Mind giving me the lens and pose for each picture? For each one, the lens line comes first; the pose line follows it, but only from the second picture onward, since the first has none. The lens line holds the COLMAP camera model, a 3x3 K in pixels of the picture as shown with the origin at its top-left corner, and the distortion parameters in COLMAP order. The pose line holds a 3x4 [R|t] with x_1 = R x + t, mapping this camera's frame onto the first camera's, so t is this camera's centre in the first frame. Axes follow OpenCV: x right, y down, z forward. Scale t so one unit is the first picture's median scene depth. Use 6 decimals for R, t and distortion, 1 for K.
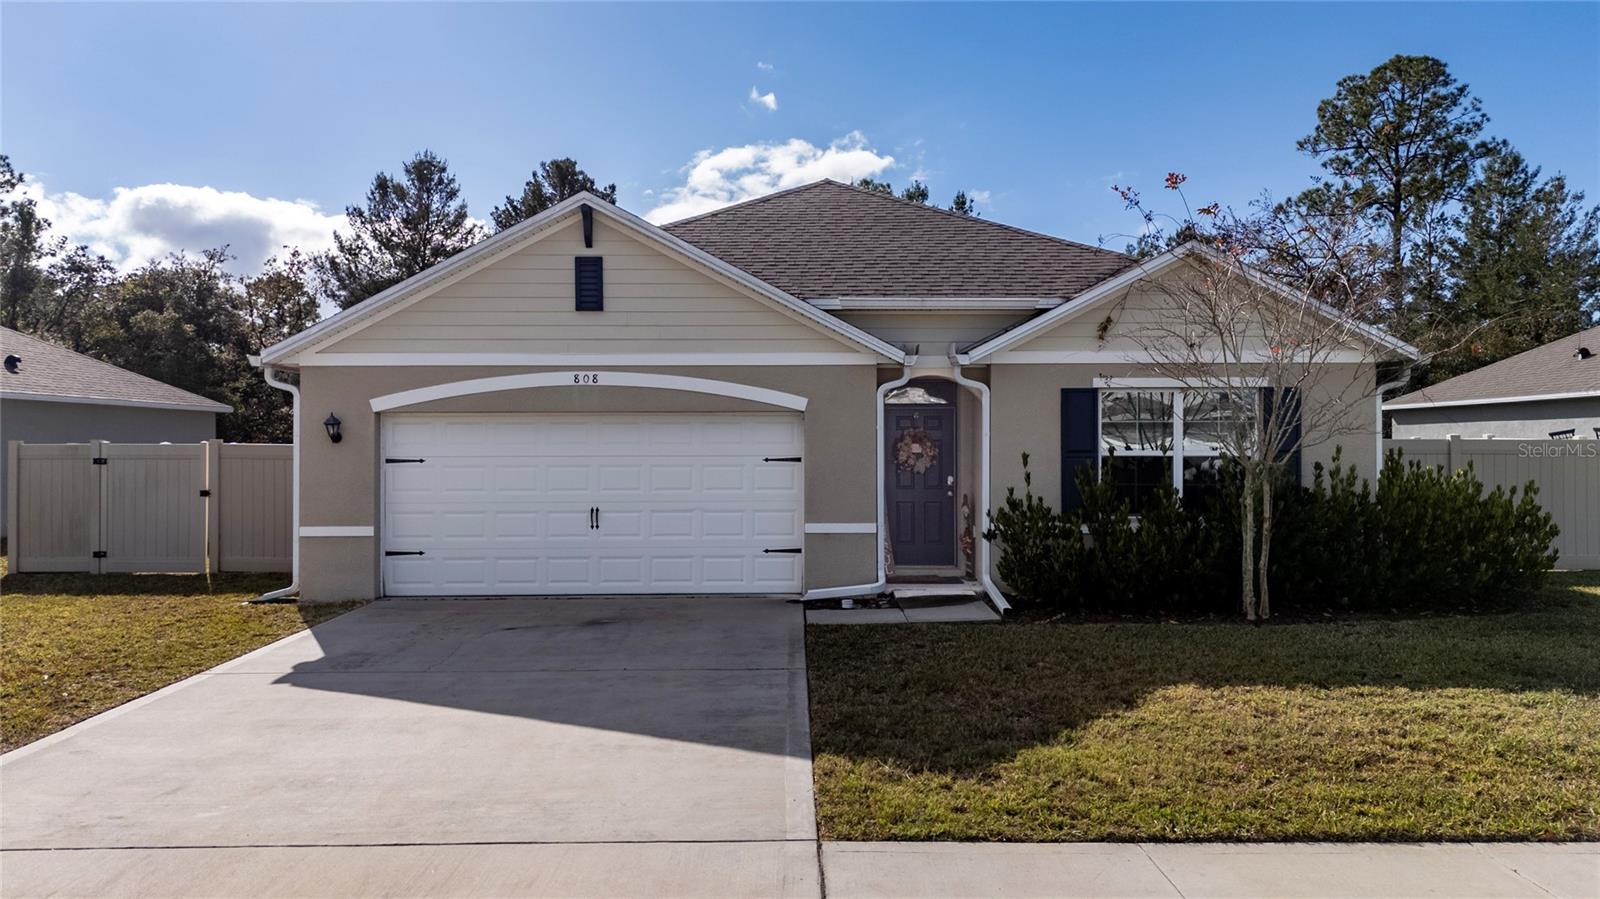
lens RADIAL K [[1169.1, 0, 804.0], [0, 1169.1, 454.2], [0, 0, 1]] dist [0.063270, -0.051148]
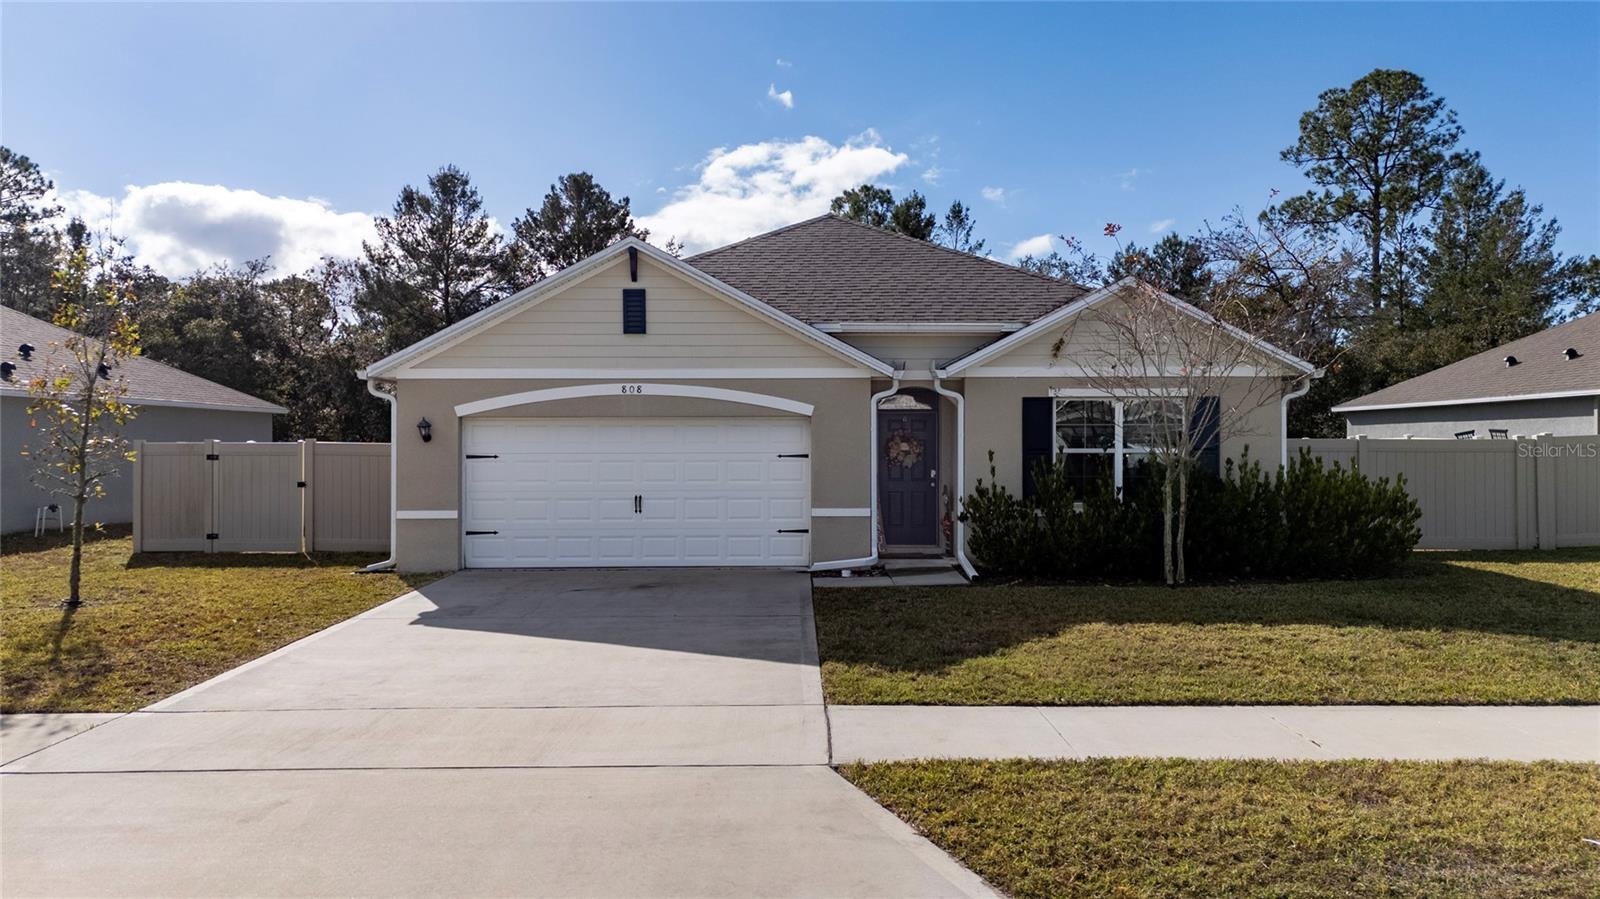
lens RADIAL K [[1169.1, 0, 803.7], [0, 1169.1, 452.7], [0, 0, 1]] dist [0.063270, -0.051148]
pose [[0.999998, 0.000296, -0.001738, -0.005432], [-0.000295, 1.000000, 0.000353, 0.000863], [0.001738, -0.000353, 0.999998, -0.211038]]
